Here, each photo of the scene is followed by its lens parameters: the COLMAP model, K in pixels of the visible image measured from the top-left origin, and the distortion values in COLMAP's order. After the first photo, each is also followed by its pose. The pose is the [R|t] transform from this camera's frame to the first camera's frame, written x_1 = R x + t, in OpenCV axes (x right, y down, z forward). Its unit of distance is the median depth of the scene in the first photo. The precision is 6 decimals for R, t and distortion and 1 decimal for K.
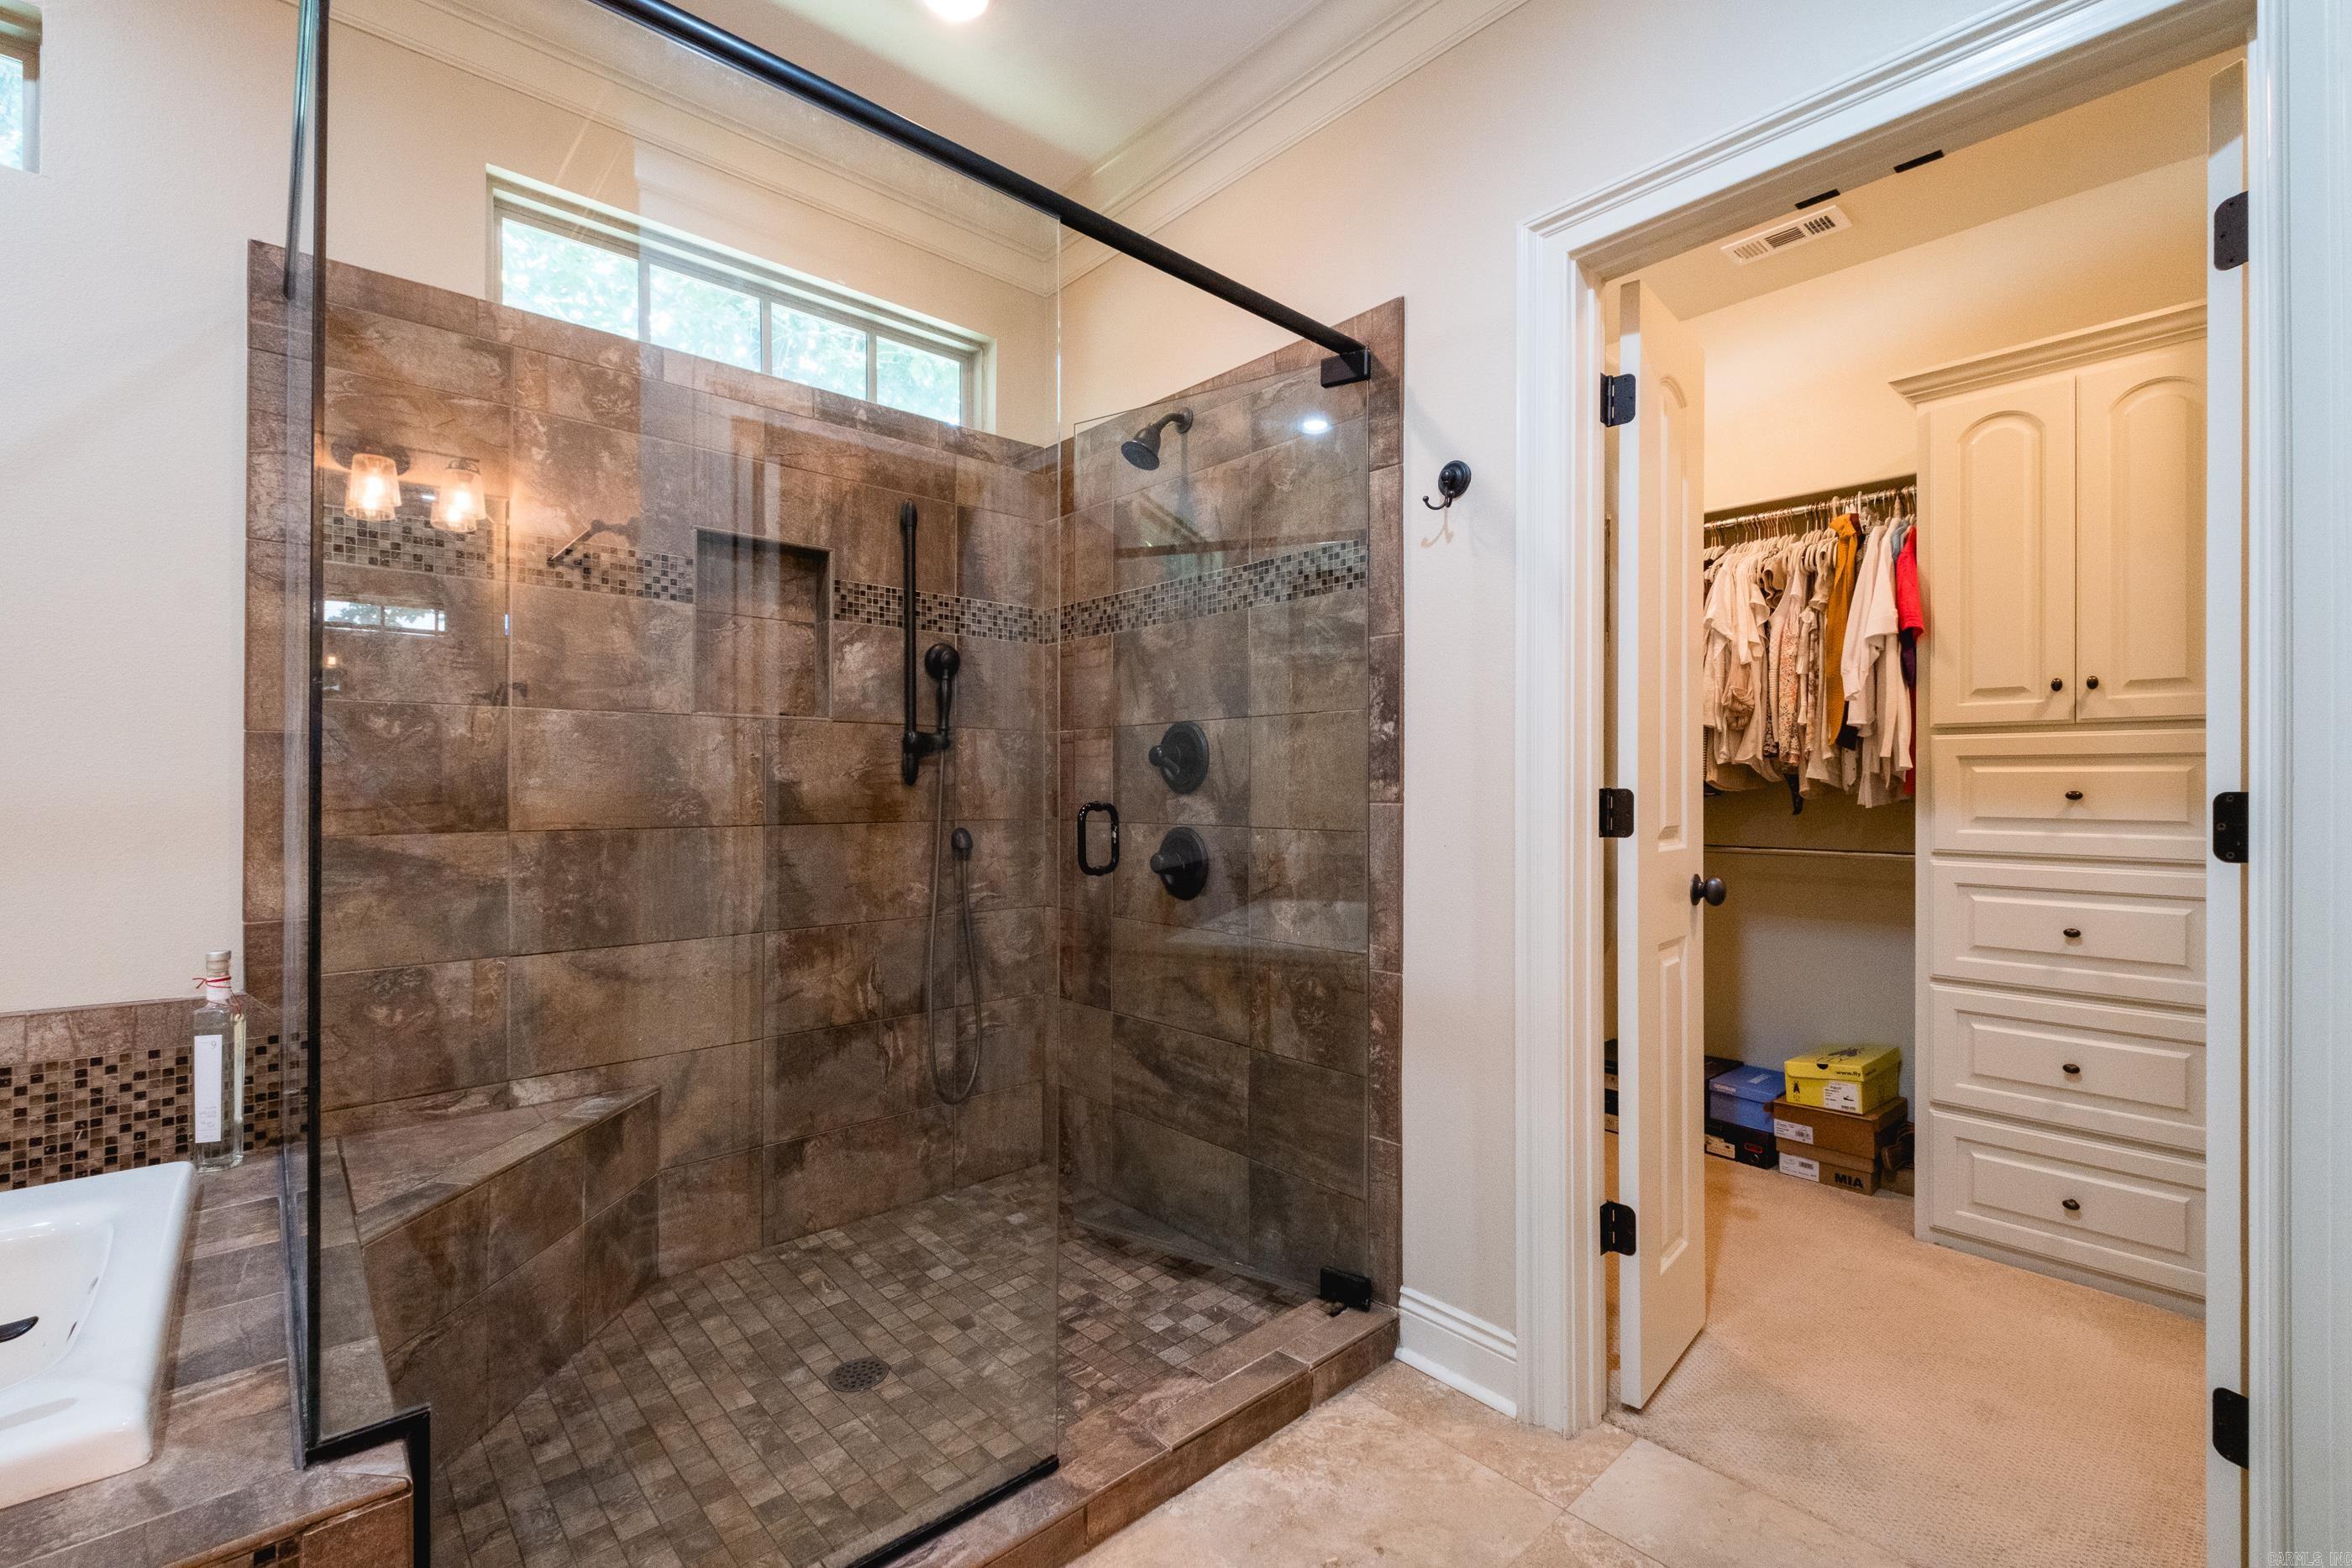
lens RADIAL K [[1011.6, 0, 1181.4], [0, 1011.6, 783.8], [0, 0, 1]] dist [0.002563, -0.003144]
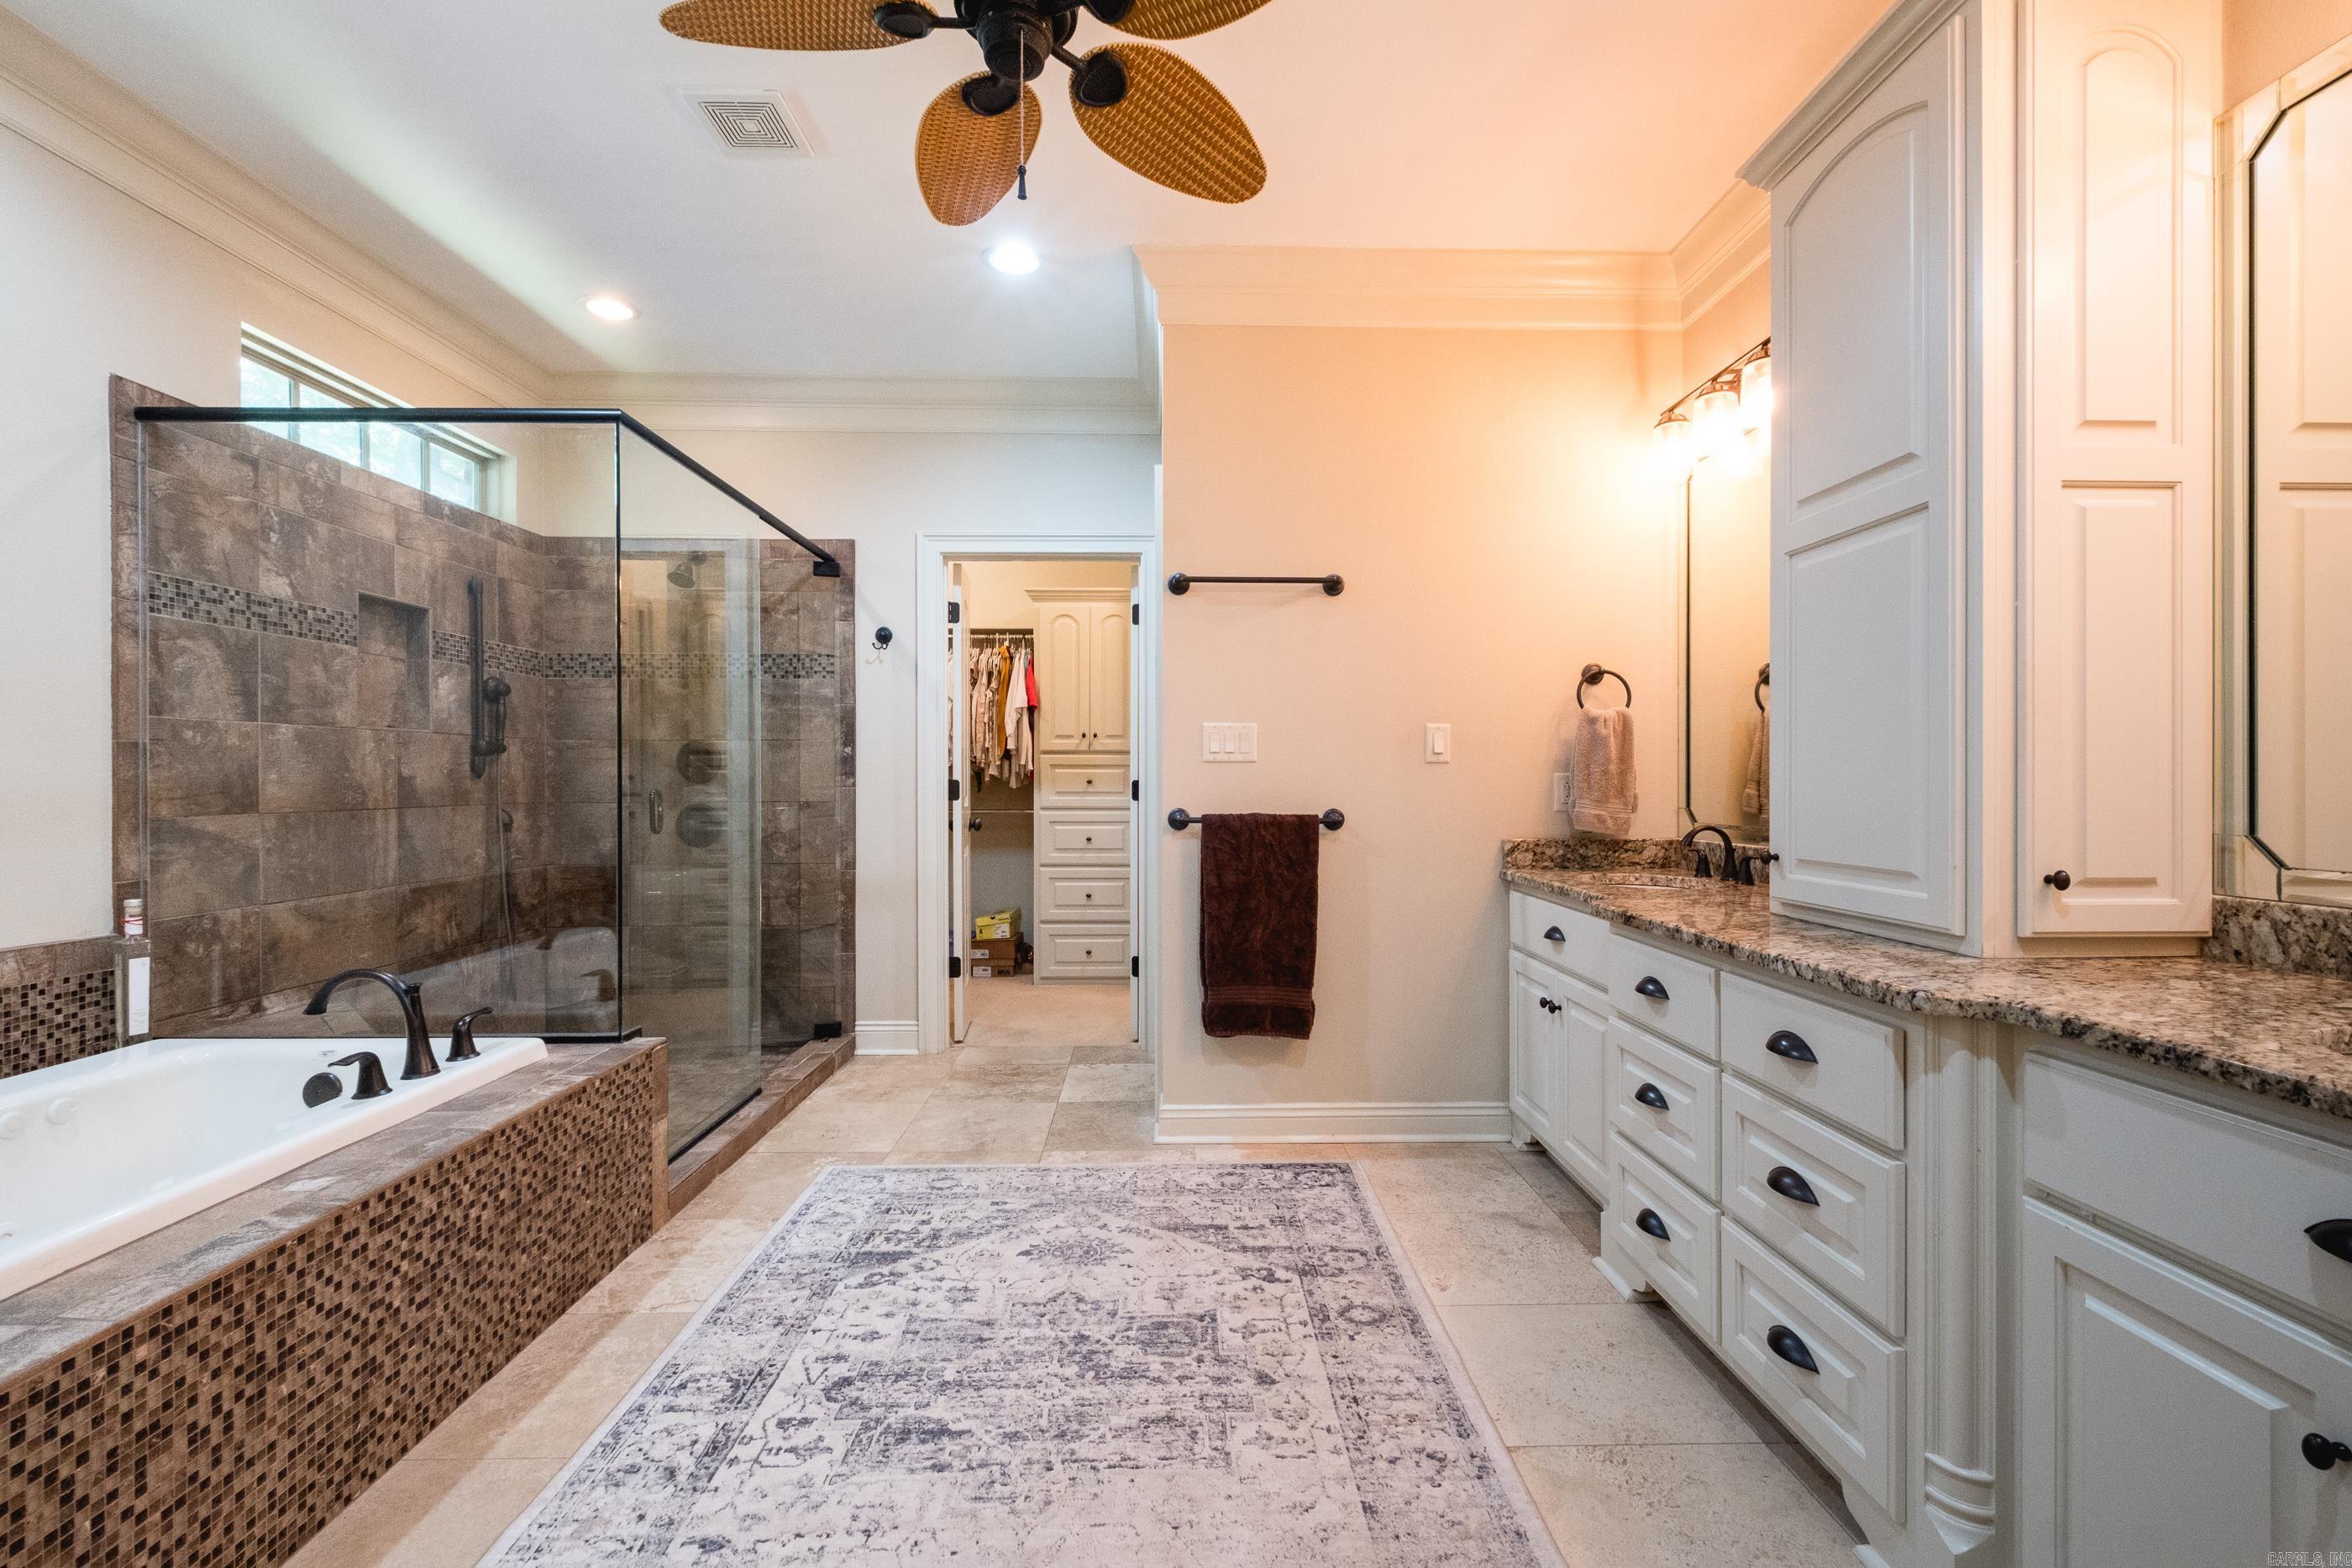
lens RADIAL K [[1011.6, 0, 1181.4], [0, 1011.6, 783.8], [0, 0, 1]] dist [0.002563, -0.003144]
pose [[0.659688, -0.006498, 0.751512, -0.841241], [-0.000647, 0.999957, 0.009214, -0.006467], [-0.751539, -0.006564, 0.659655, -0.808043]]
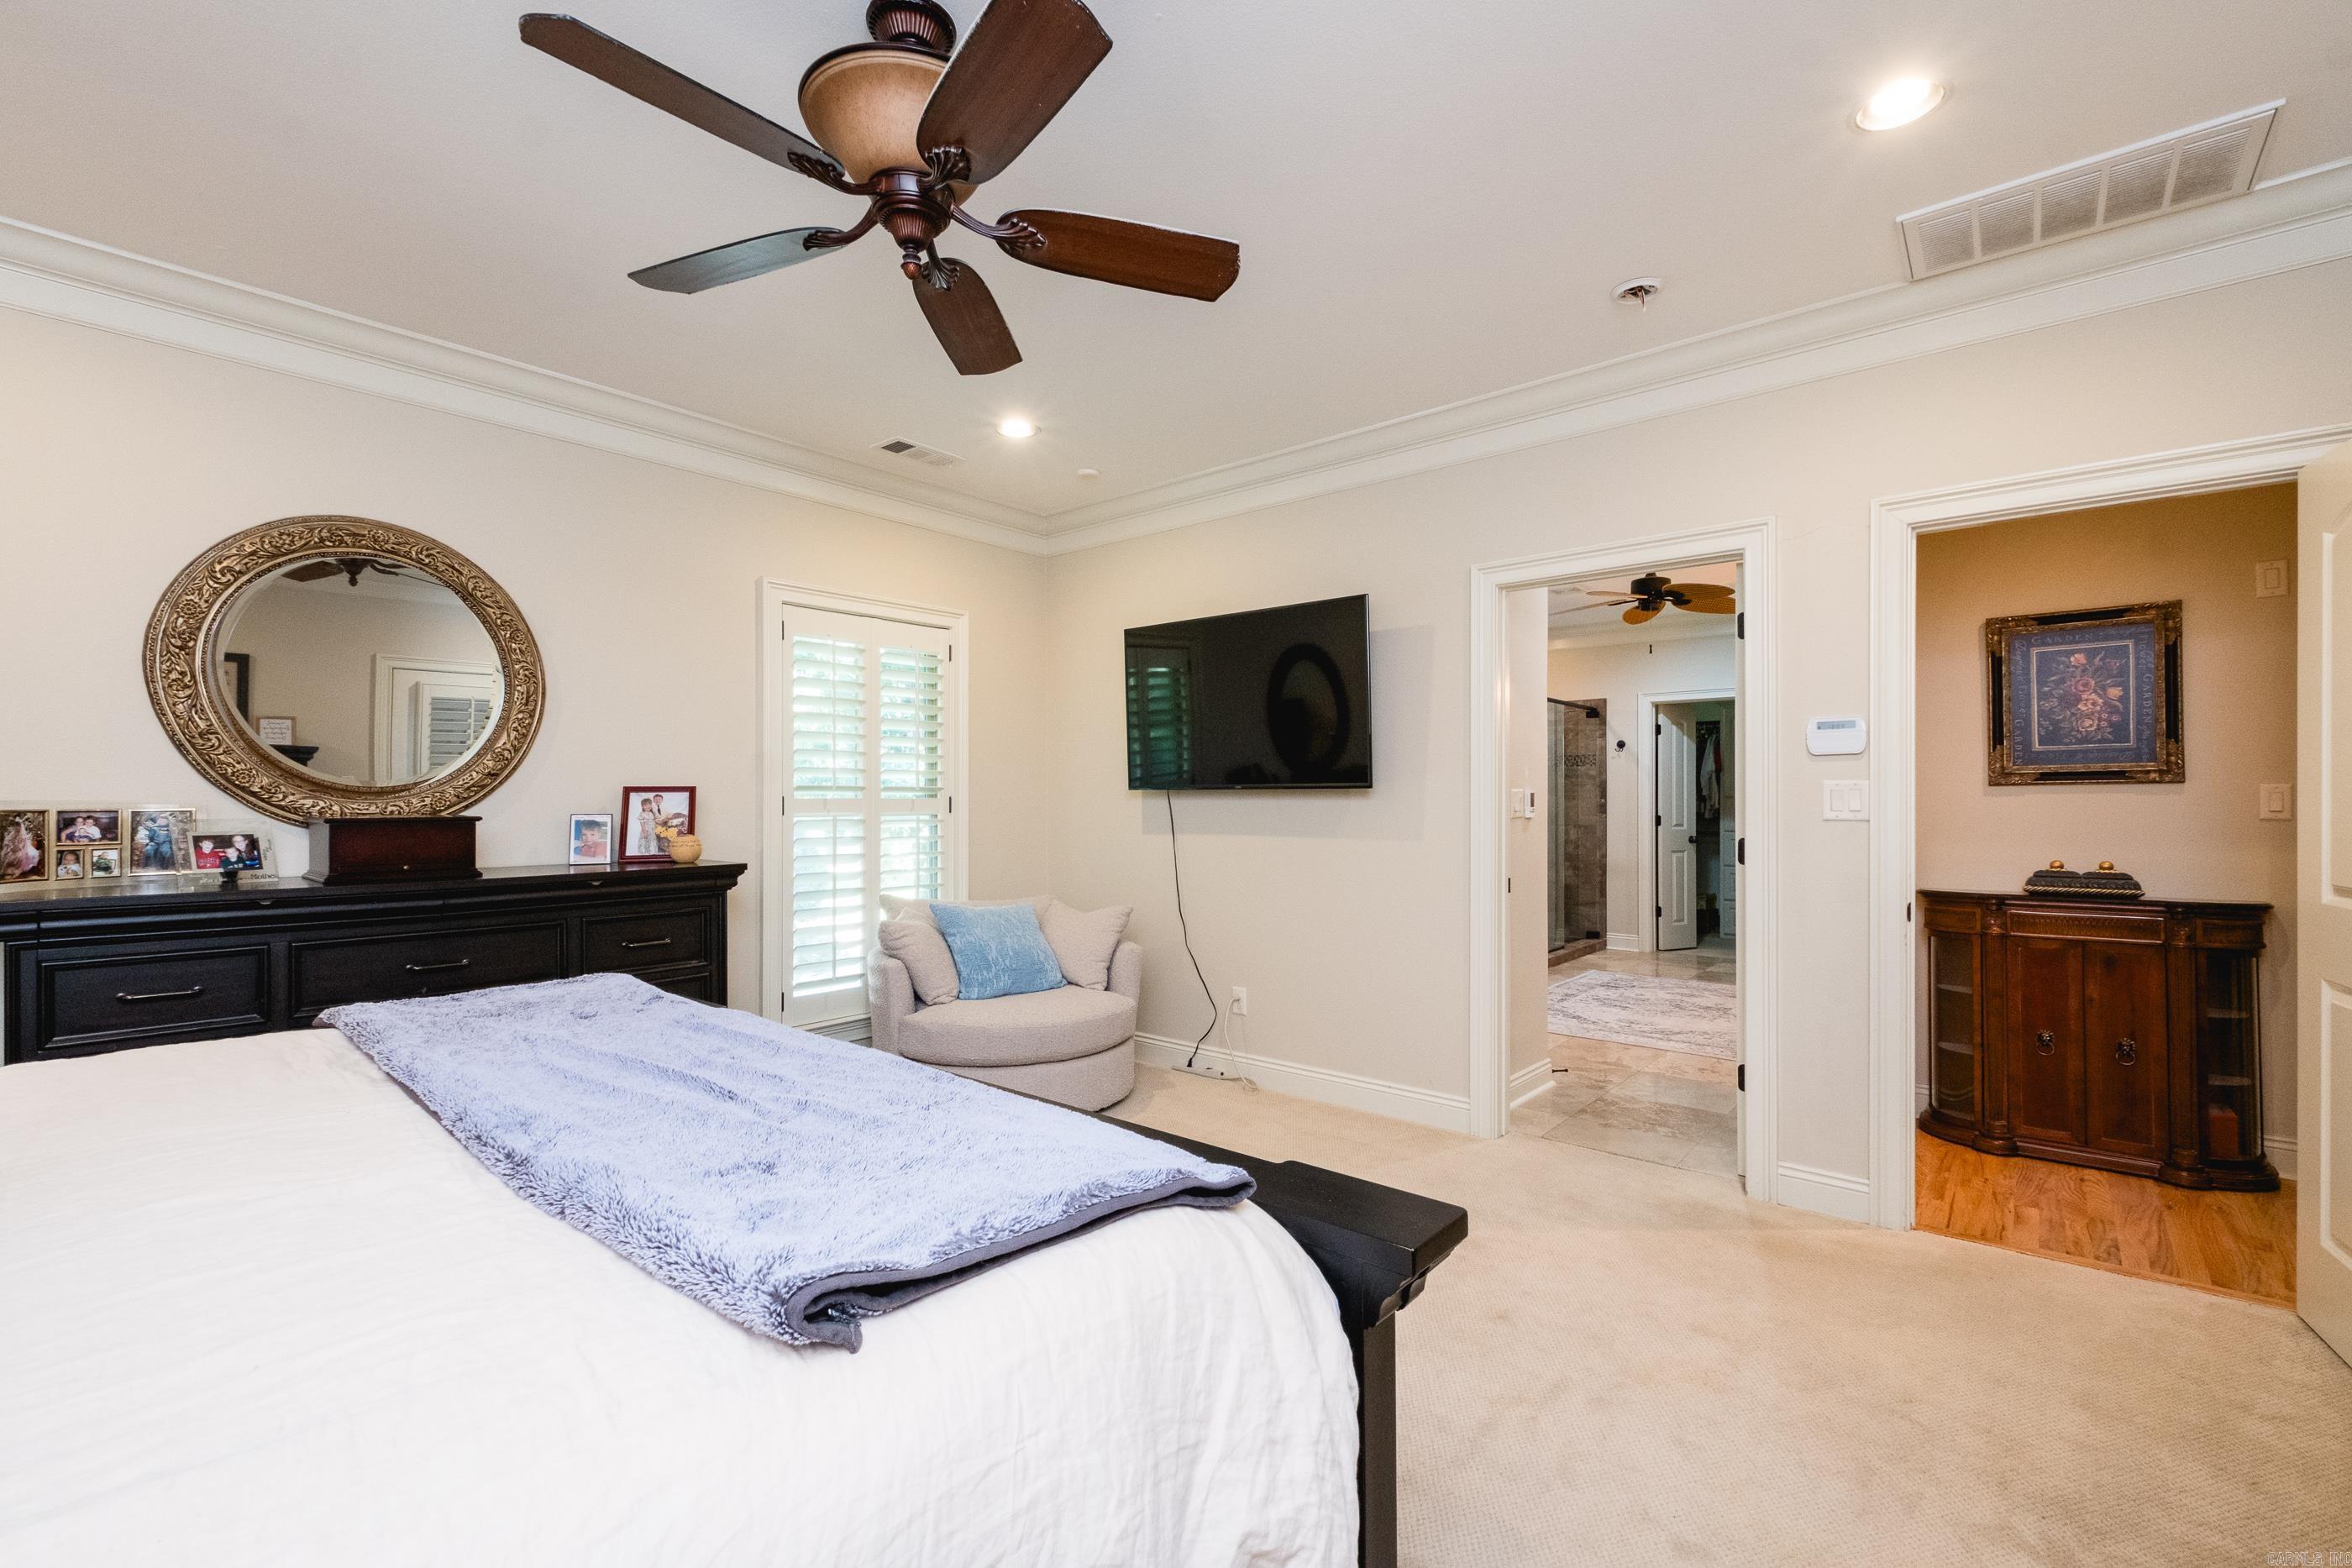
lens RADIAL K [[1022.3, 0, 1179.4], [0, 1022.3, 783.0], [0, 0, 1]] dist [0.003120, -0.000270]
pose [[0.992100, 0.000782, 0.125450, -1.978085], [-0.000415, 0.999996, -0.002947, -0.109324], [-0.125452, 0.002872, 0.992096, -2.859728]]
